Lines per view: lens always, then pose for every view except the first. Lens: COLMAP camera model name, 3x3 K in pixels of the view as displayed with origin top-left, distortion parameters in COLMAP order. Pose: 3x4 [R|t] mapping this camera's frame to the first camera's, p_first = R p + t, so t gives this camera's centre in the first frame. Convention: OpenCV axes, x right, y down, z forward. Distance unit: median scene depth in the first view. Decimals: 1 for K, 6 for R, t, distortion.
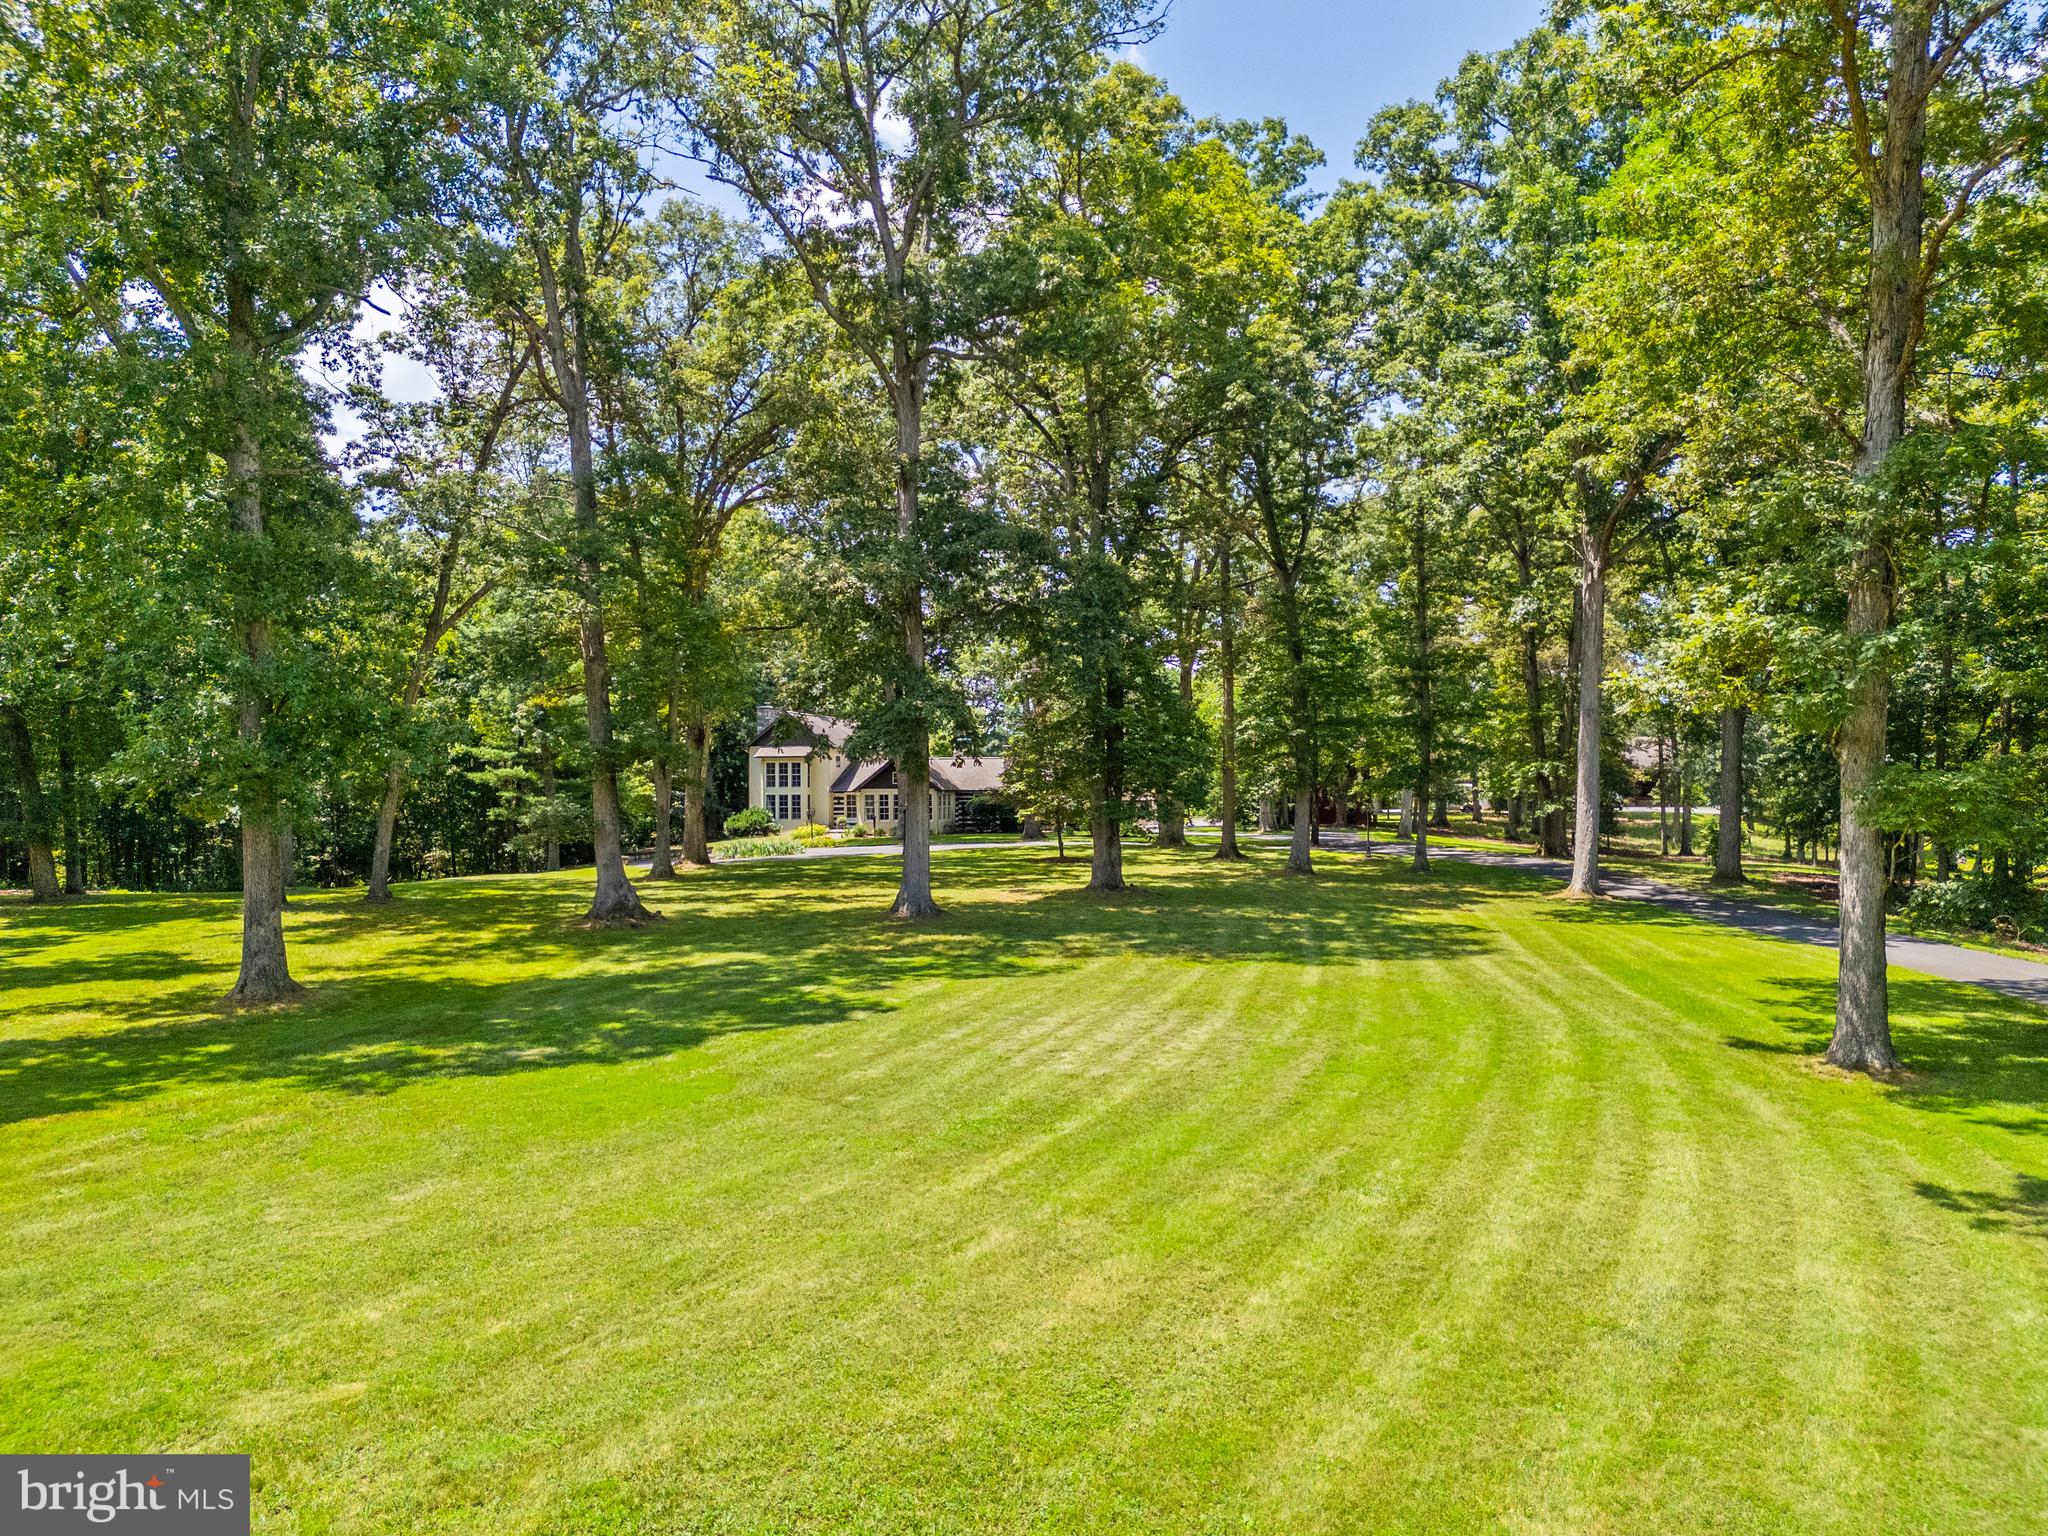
lens RADIAL K [[1447.8, 0, 1031.6], [0, 1447.8, 781.2], [0, 0, 1]] dist [0.046109, -0.001216]
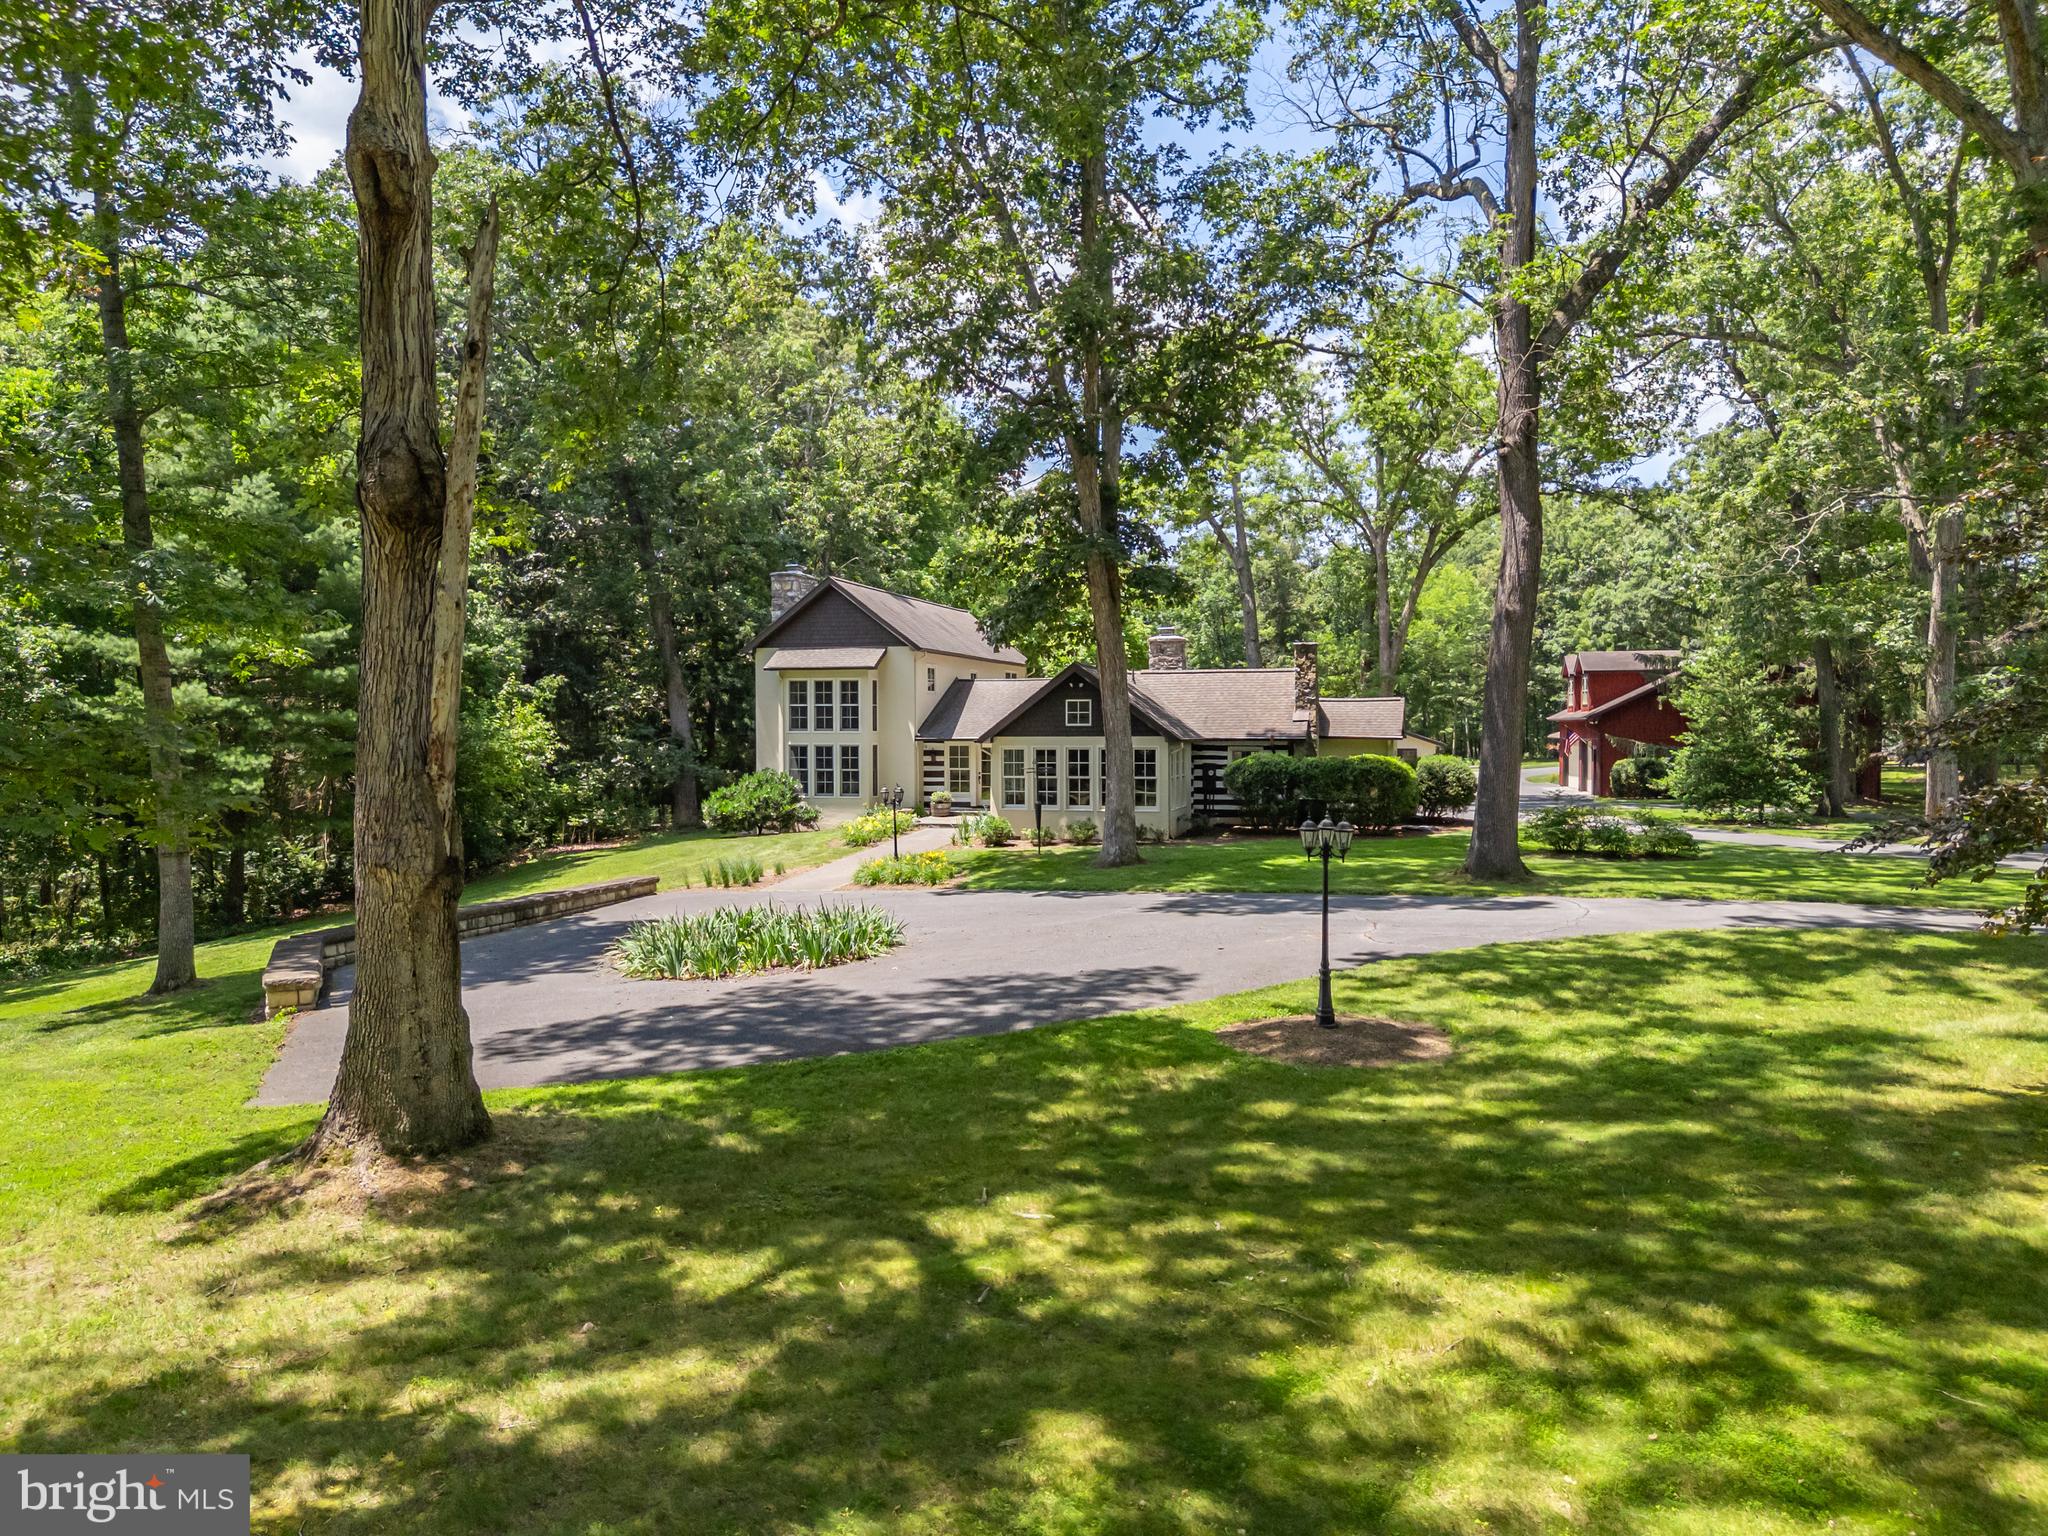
lens RADIAL K [[1447.8, 0, 1028.8], [0, 1447.8, 769.9], [0, 0, 1]] dist [0.046109, -0.001216]
pose [[0.999630, 0.002821, -0.027056, -0.089895], [-0.001766, 0.999239, 0.038963, -0.001845], [0.027145, -0.038901, 0.998874, 0.519832]]
